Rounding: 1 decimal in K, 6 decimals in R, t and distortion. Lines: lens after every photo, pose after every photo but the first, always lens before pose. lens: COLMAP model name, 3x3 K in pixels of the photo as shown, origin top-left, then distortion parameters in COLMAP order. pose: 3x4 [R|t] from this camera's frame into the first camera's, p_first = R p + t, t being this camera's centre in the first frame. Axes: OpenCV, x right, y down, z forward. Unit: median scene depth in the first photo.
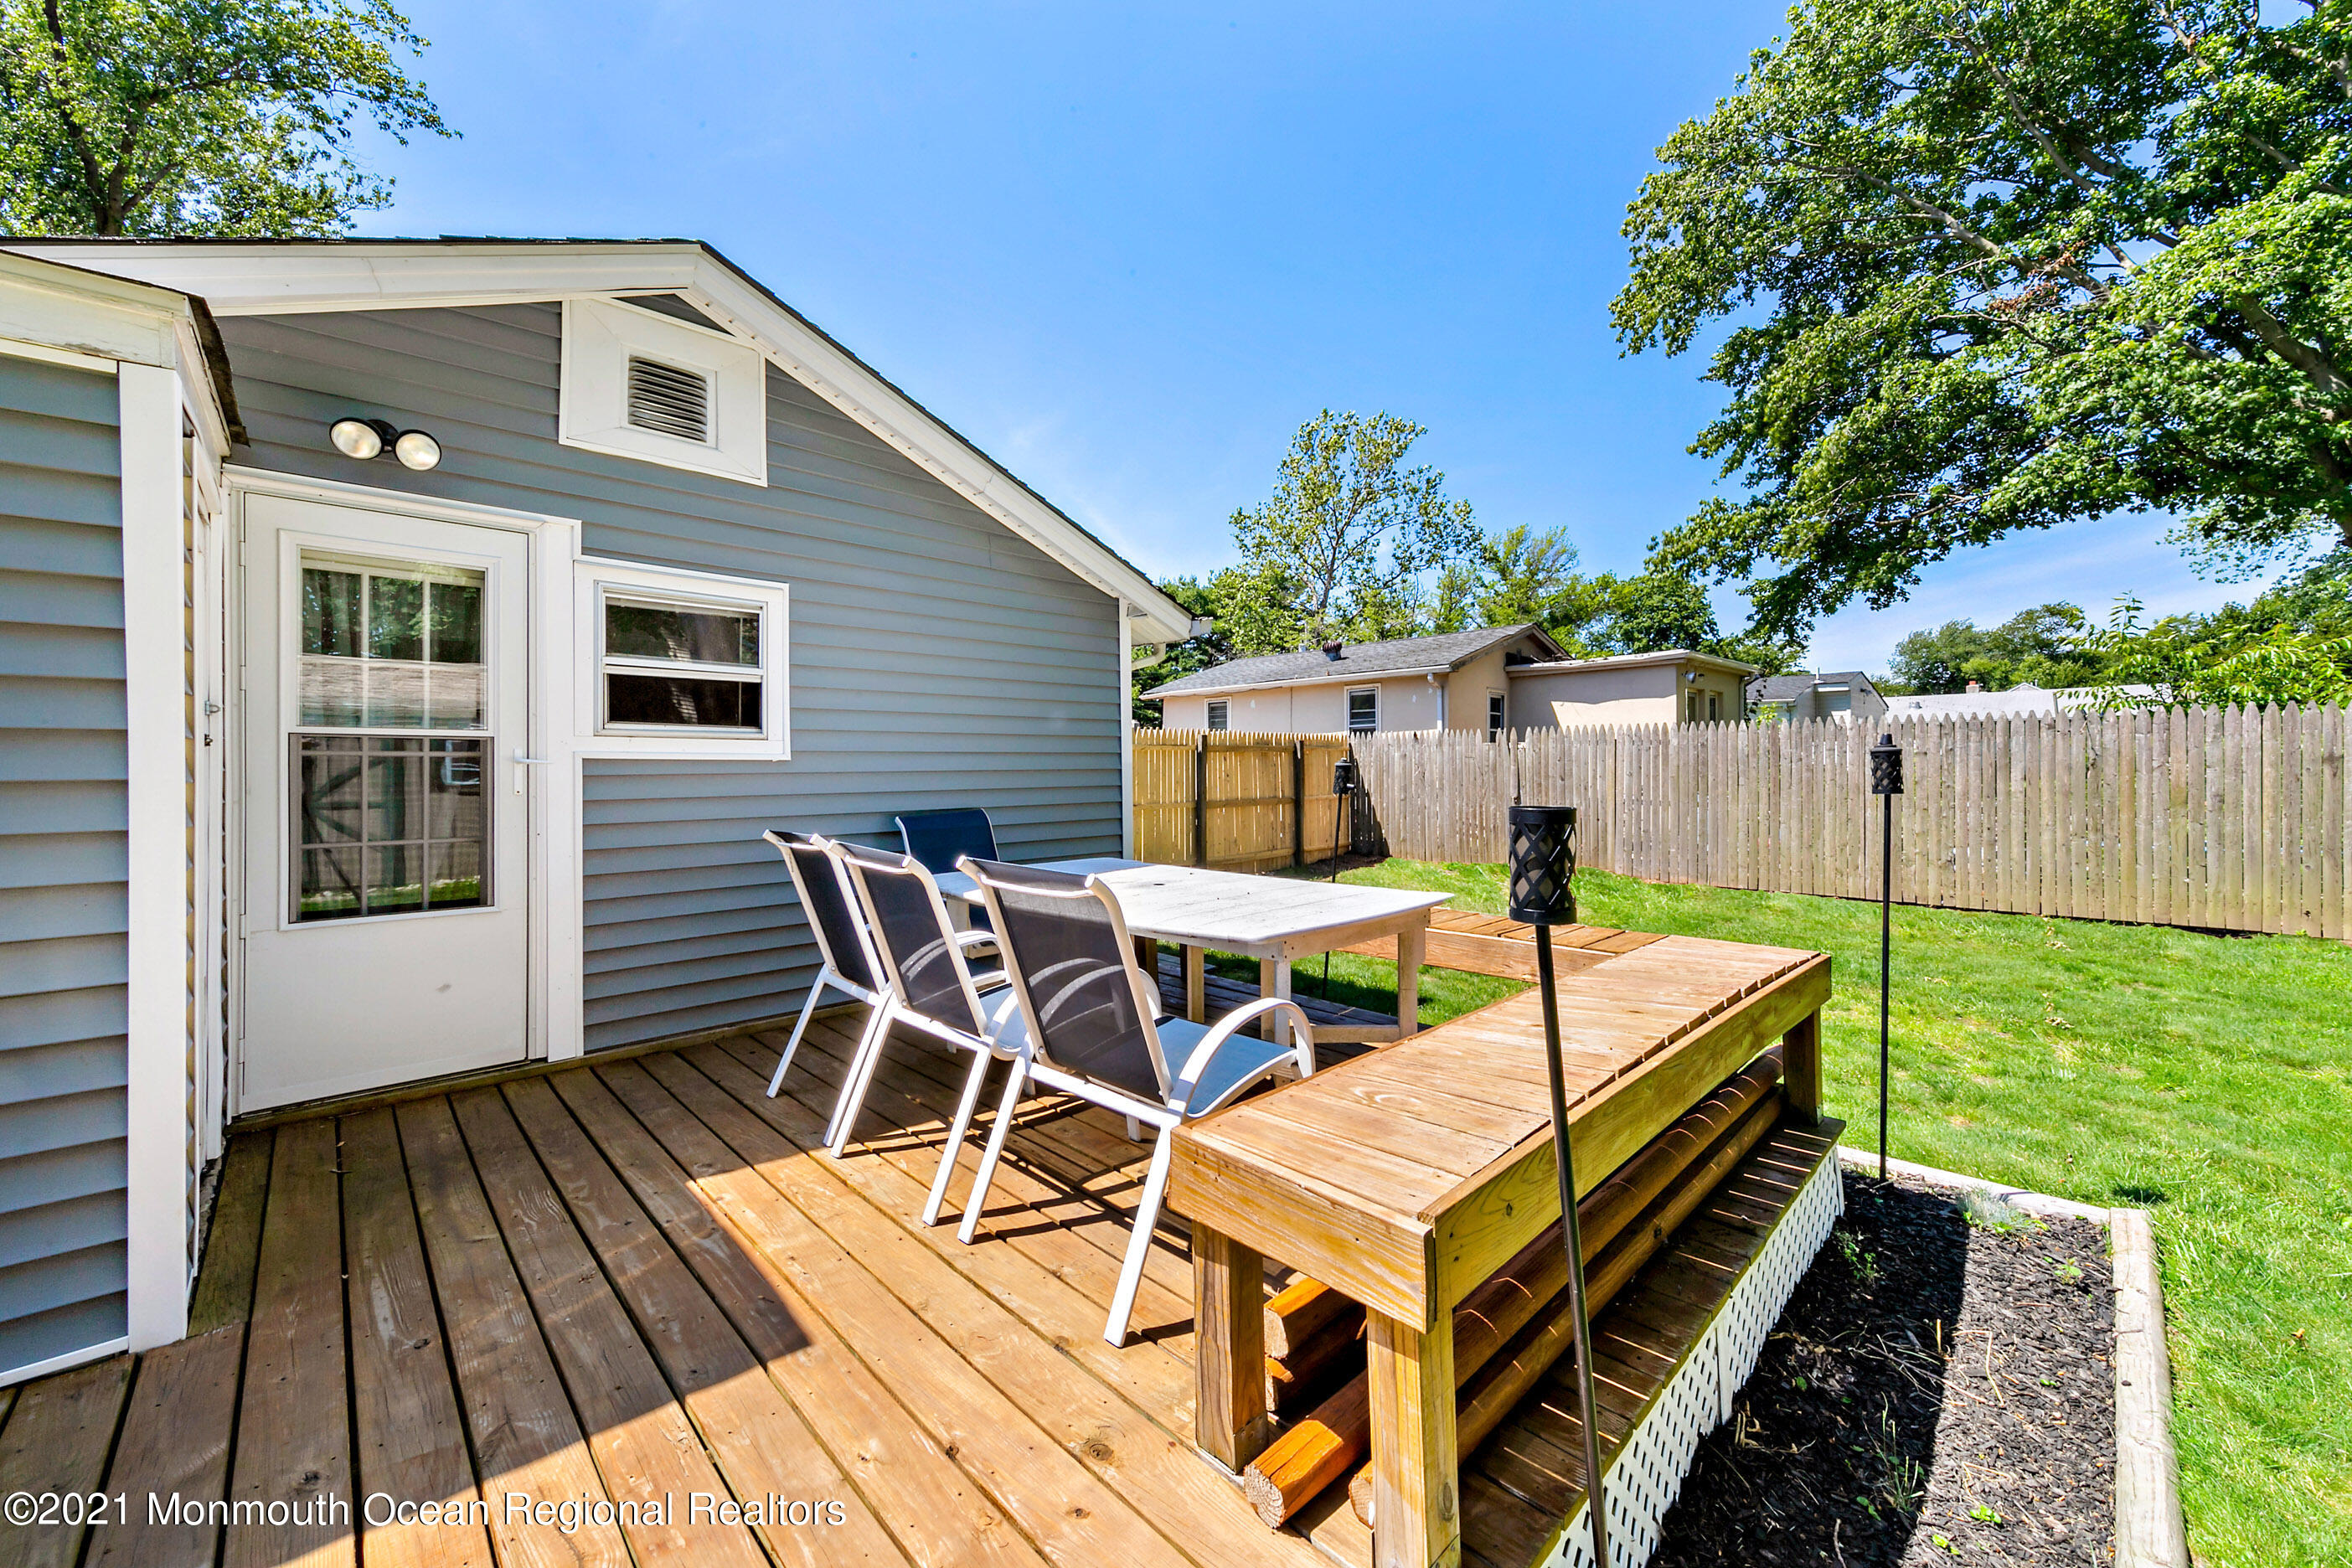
lens RADIAL K [[872.5, 0, 1167.9], [0, 872.5, 776.2], [0, 0, 1]] dist [-0.001401, -0.000076]
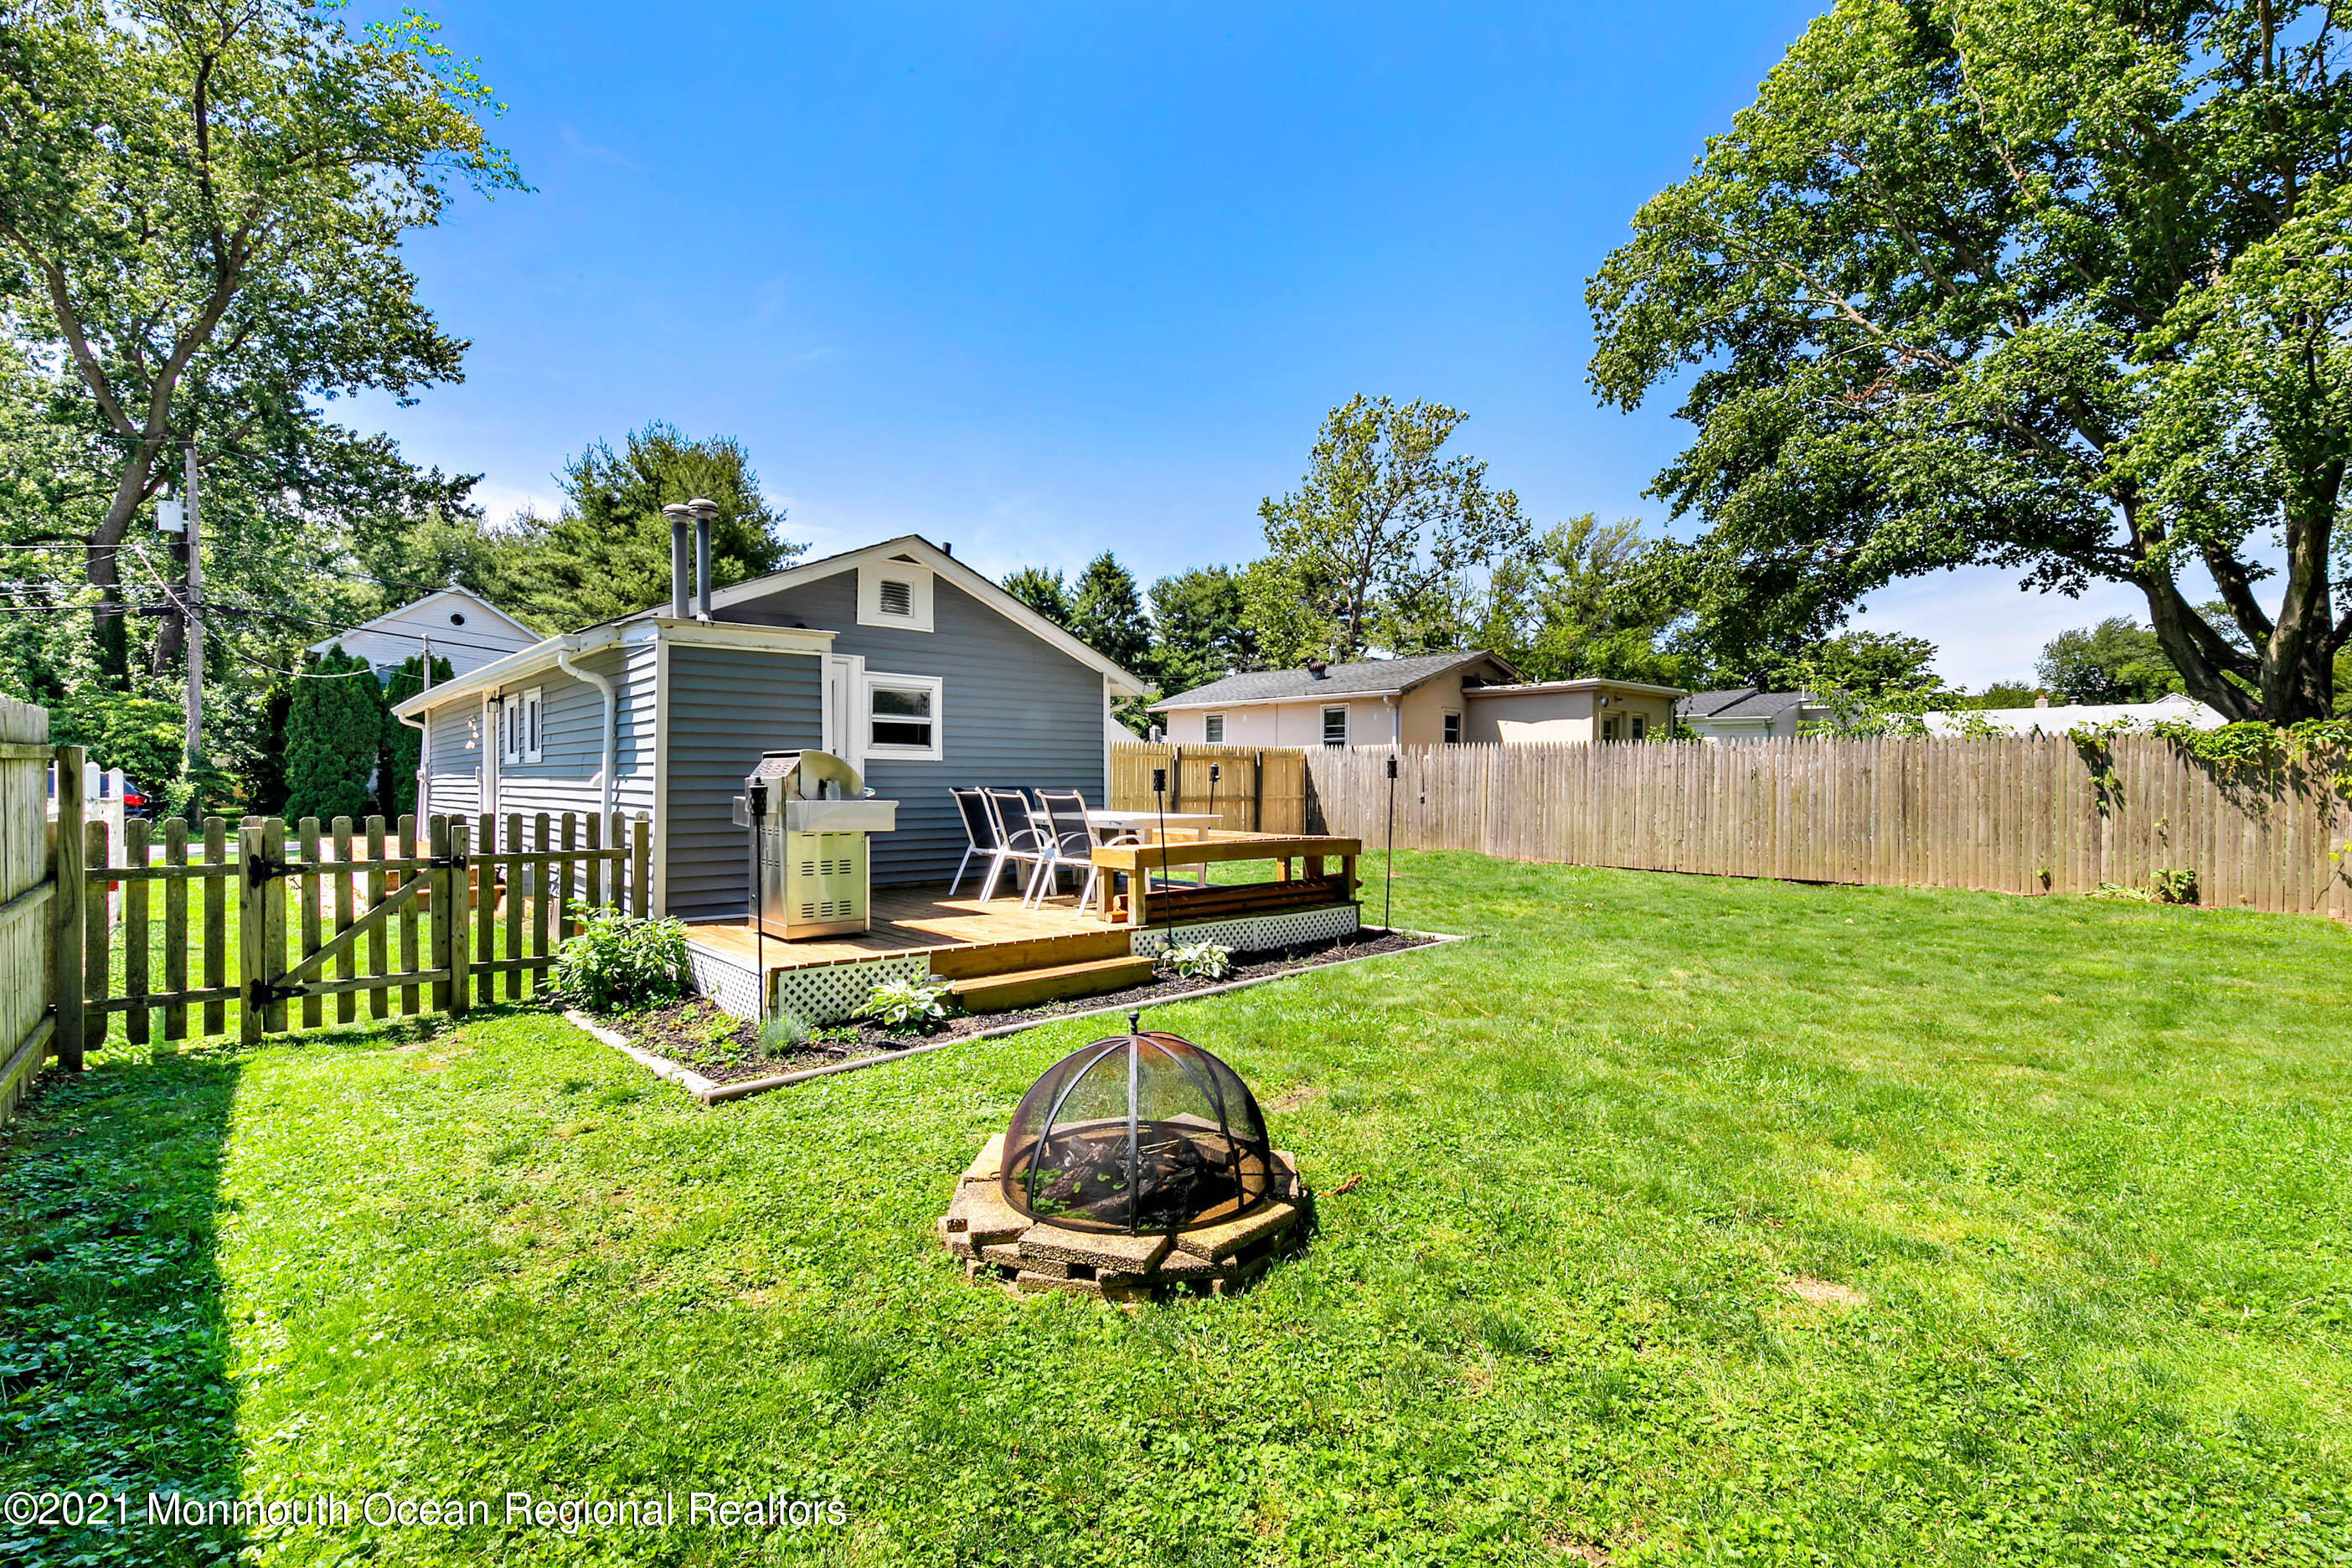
lens RADIAL K [[1021.1, 0, 1172.0], [0, 1021.1, 782.9], [0, 0, 1]] dist [-0.004137, 0.000966]
pose [[0.999646, 0.012148, -0.023691, 0.035390], [-0.012306, 0.999903, -0.006515, 0.008624], [0.023610, 0.006804, 0.999698, -0.279132]]
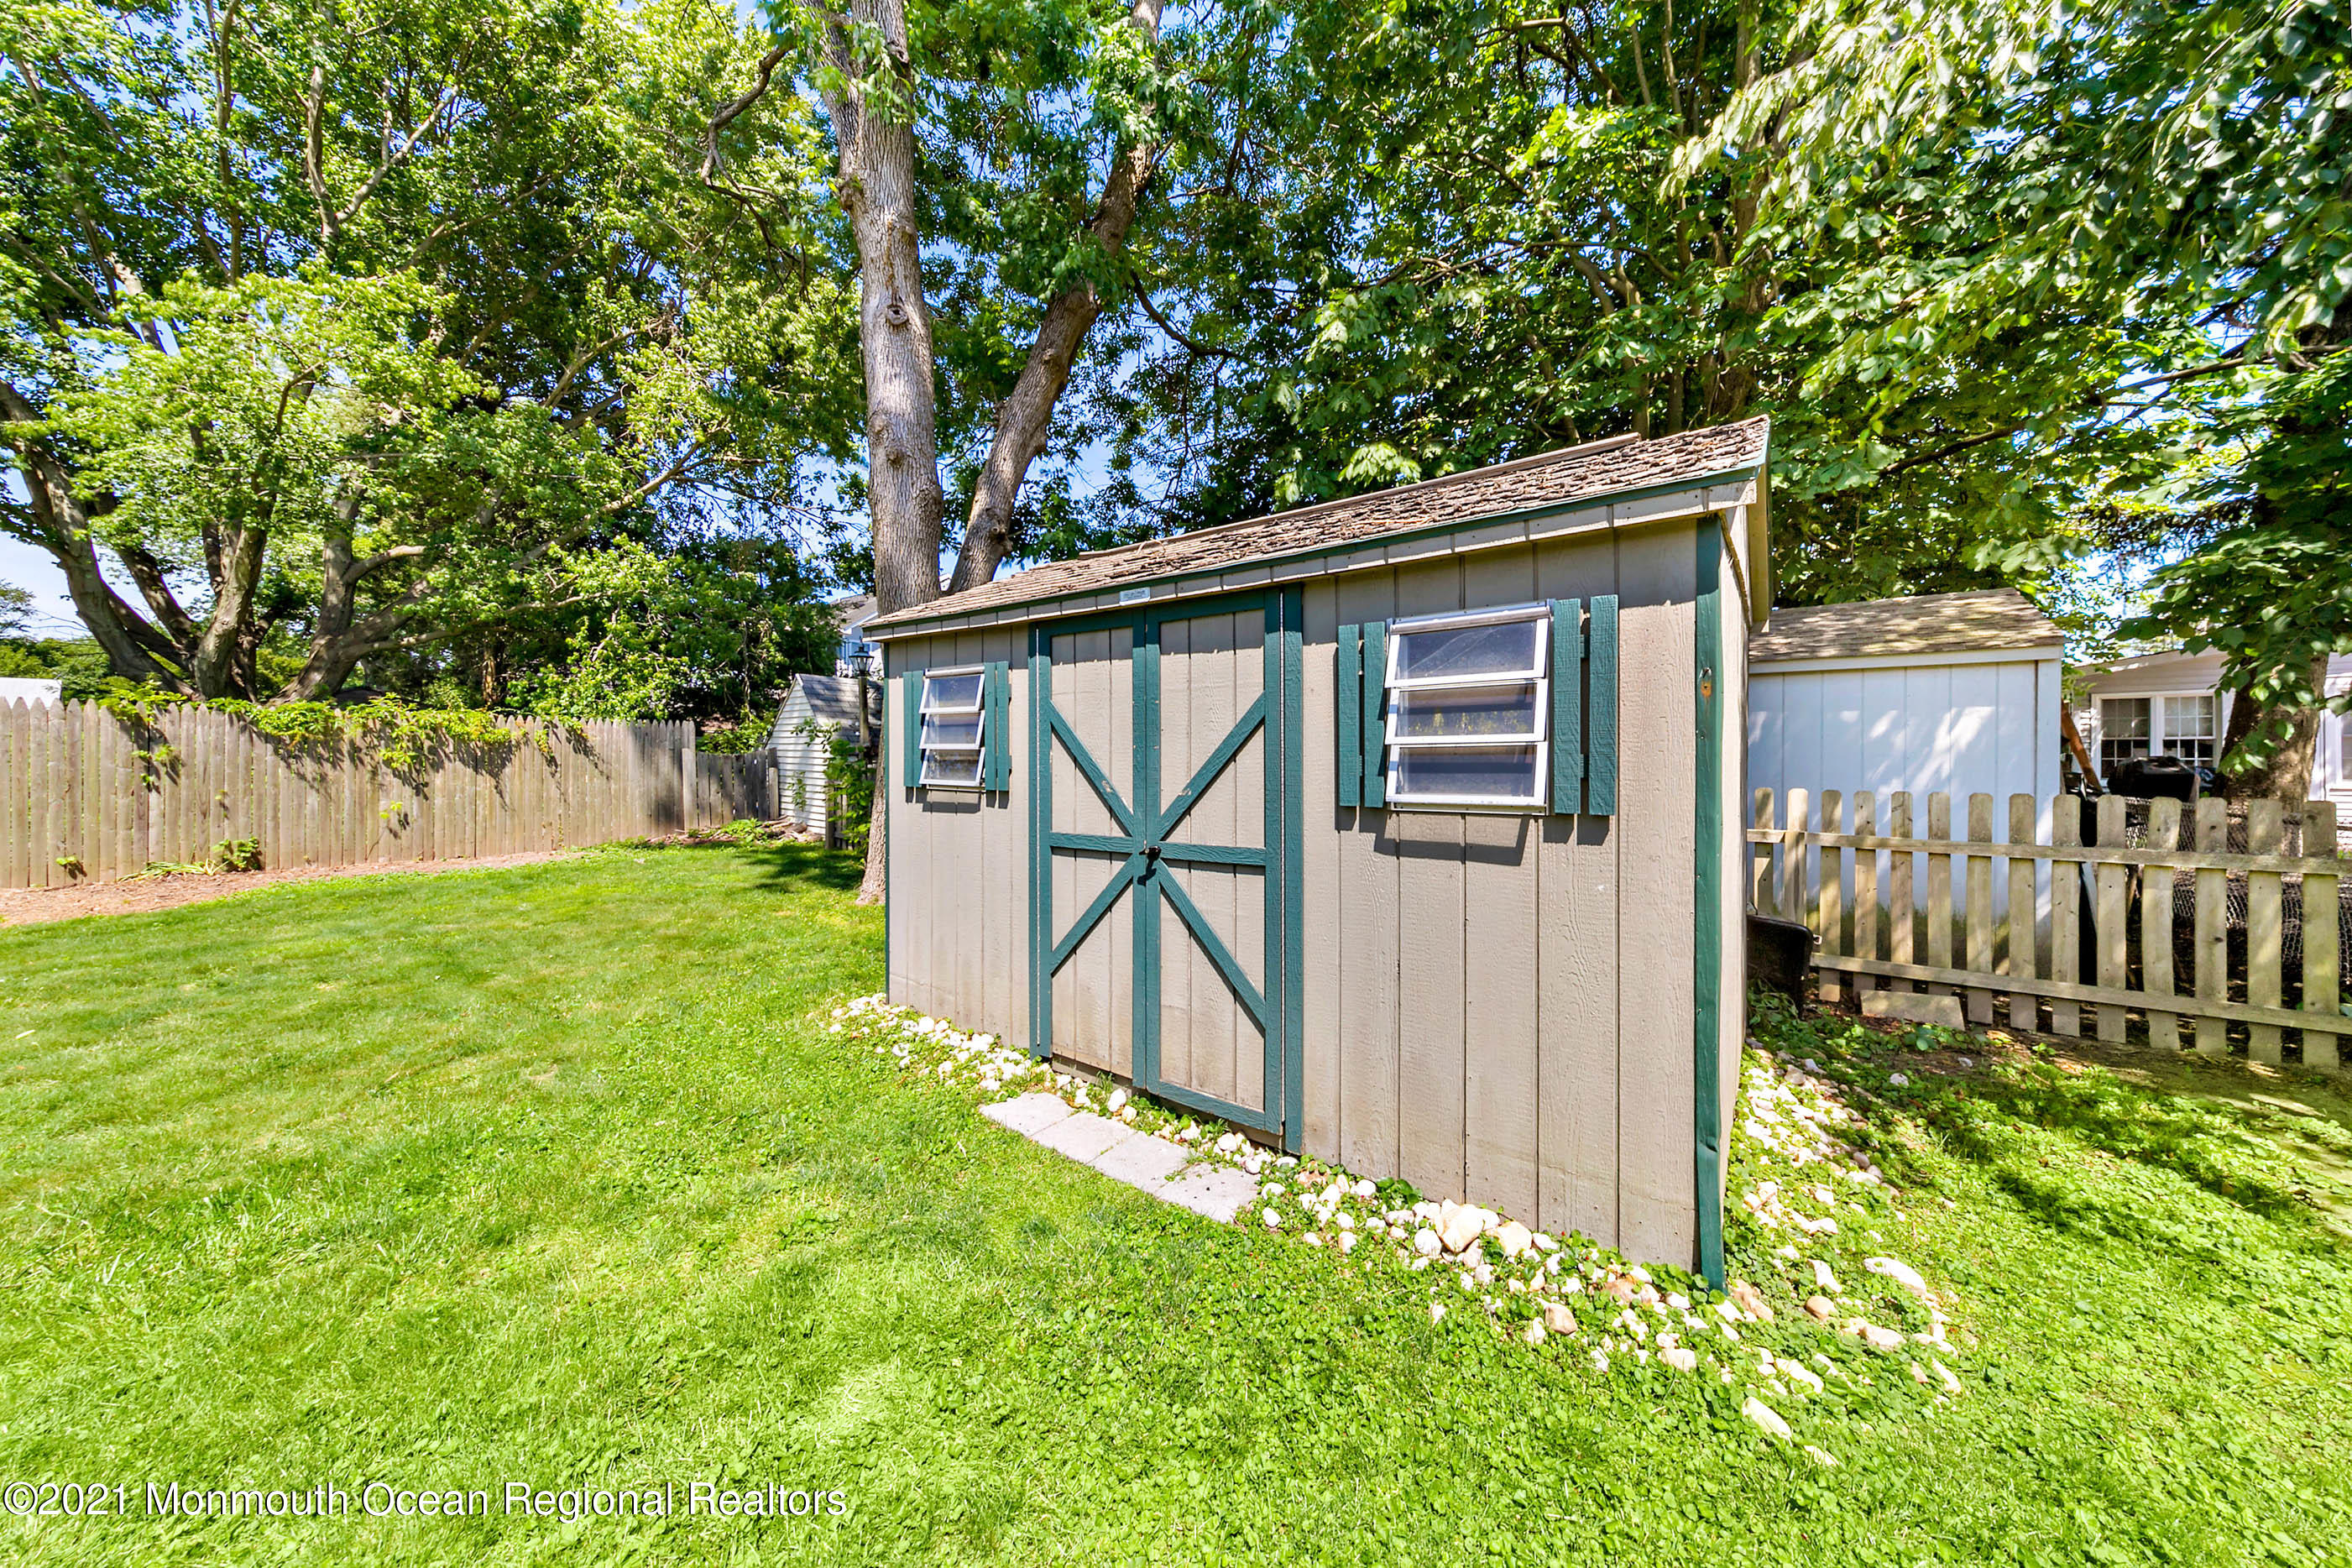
lens RADIAL K [[783.5, 0, 1187.0], [0, 783.5, 764.9], [0, 0, 1]] dist [0.001174, 0.000263]
pose [[-0.181021, 0.000342, 0.983479, 0.034206], [0.012712, 0.999917, 0.001992, 0.009044], [-0.983397, 0.012863, -0.181011, -0.171092]]
